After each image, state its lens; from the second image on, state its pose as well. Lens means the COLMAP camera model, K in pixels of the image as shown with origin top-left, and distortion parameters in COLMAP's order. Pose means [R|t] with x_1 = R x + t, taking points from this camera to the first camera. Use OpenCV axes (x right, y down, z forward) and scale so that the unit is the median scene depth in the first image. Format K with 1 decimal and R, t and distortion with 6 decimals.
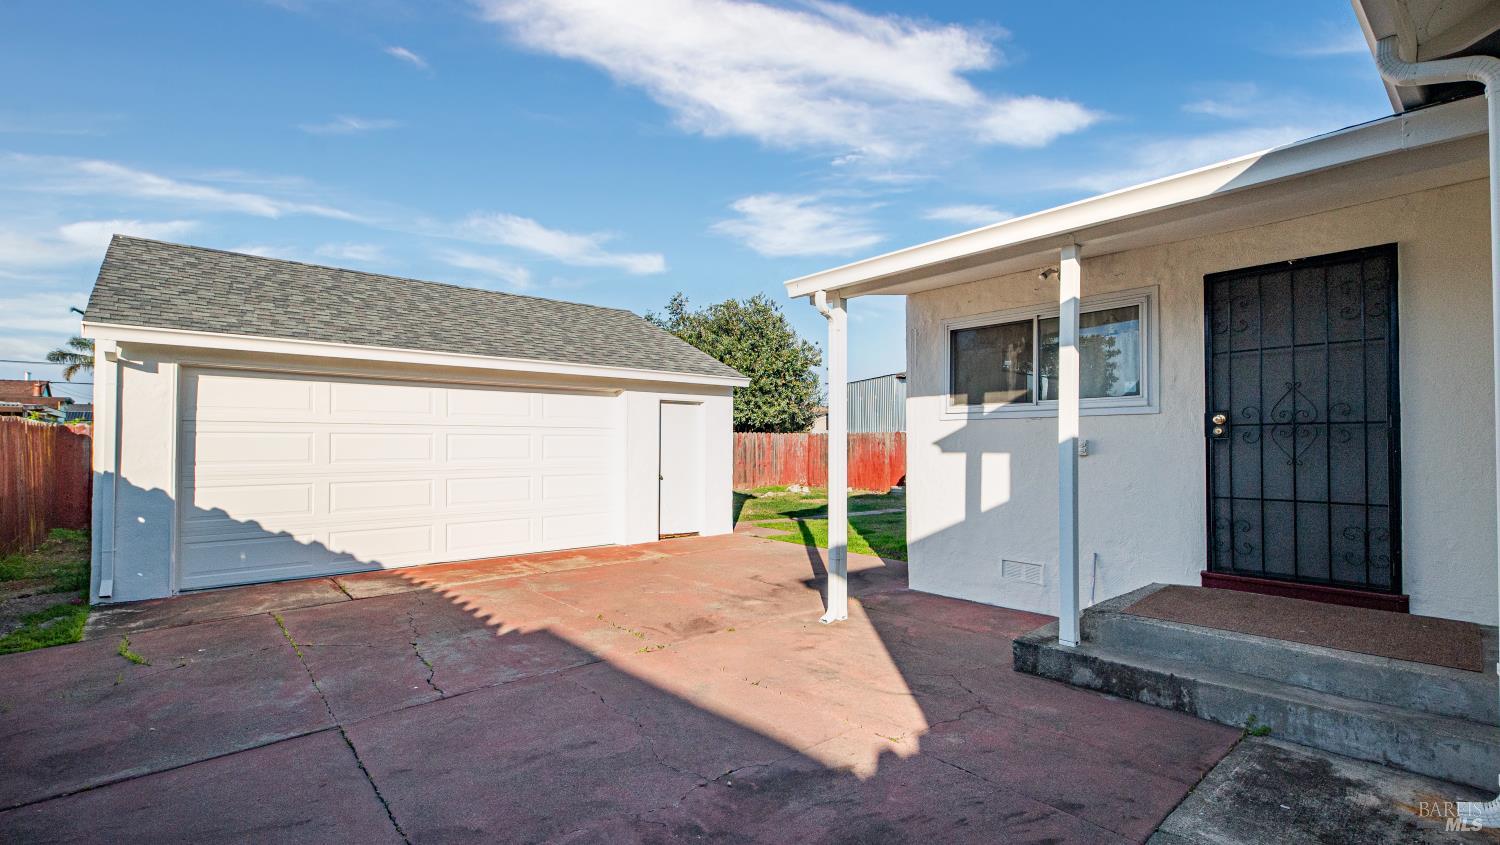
lens RADIAL K [[680.4, 0, 752.2], [0, 680.4, 427.2], [0, 0, 1]] dist [0.006251, -0.002434]
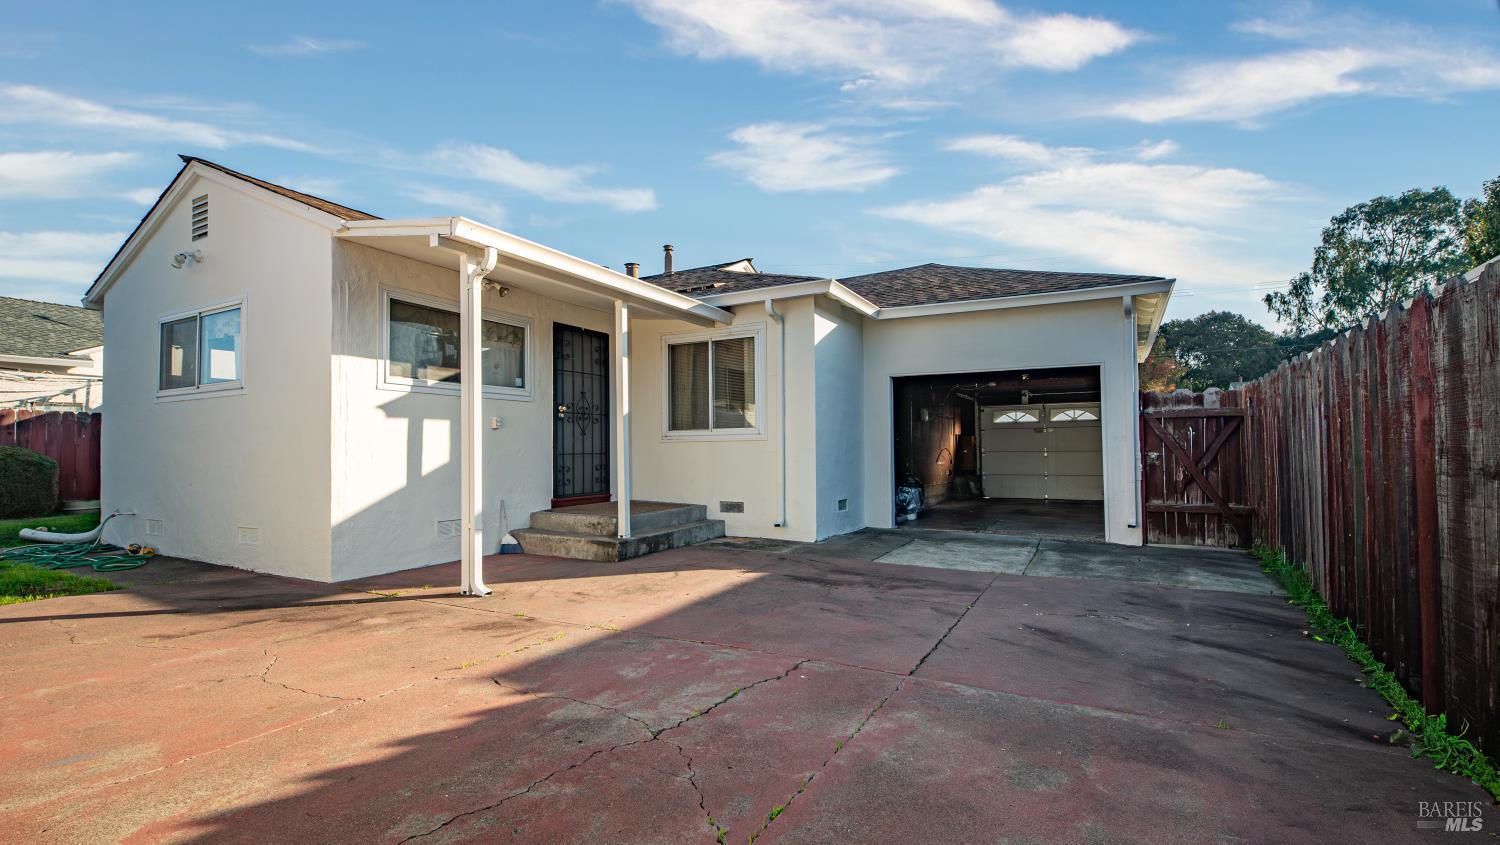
lens RADIAL K [[680.4, 0, 751.7], [0, 680.4, 420.6], [0, 0, 1]] dist [0.006251, -0.002434]
pose [[-0.367885, 0.043829, 0.928838, -0.795370], [-0.014545, 0.998495, -0.052877, 0.076923], [-0.929758, -0.032963, -0.366694, 0.875282]]
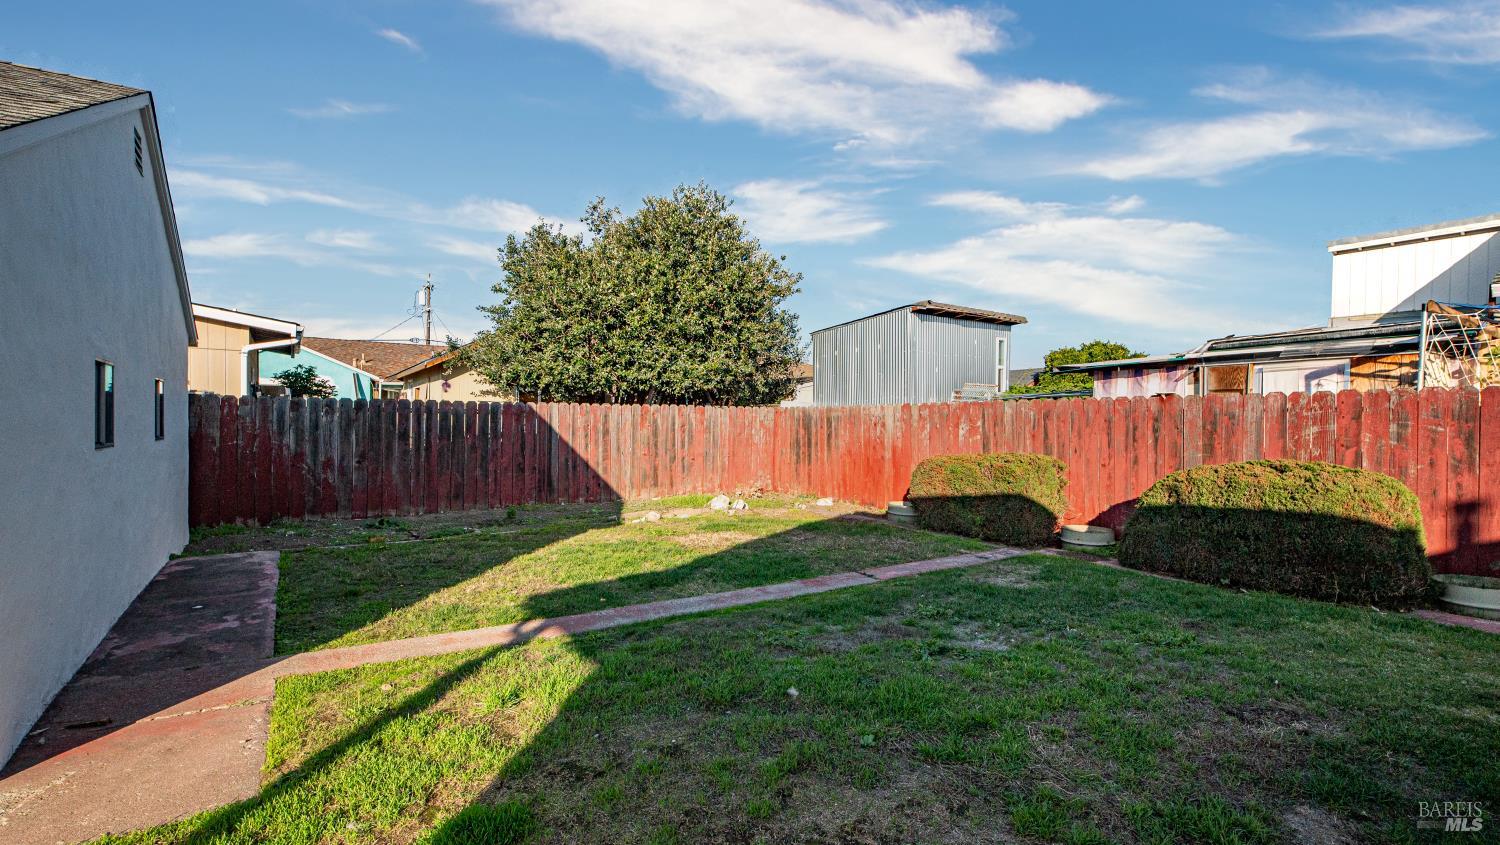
lens RADIAL K [[680.4, 0, 752.8], [0, 680.4, 431.3], [0, 0, 1]] dist [0.006251, -0.002434]
pose [[0.993530, 0.009865, -0.113138, 0.466812], [-0.005471, 0.999221, 0.039080, 0.024351], [0.113435, -0.038208, 0.992810, 1.324965]]
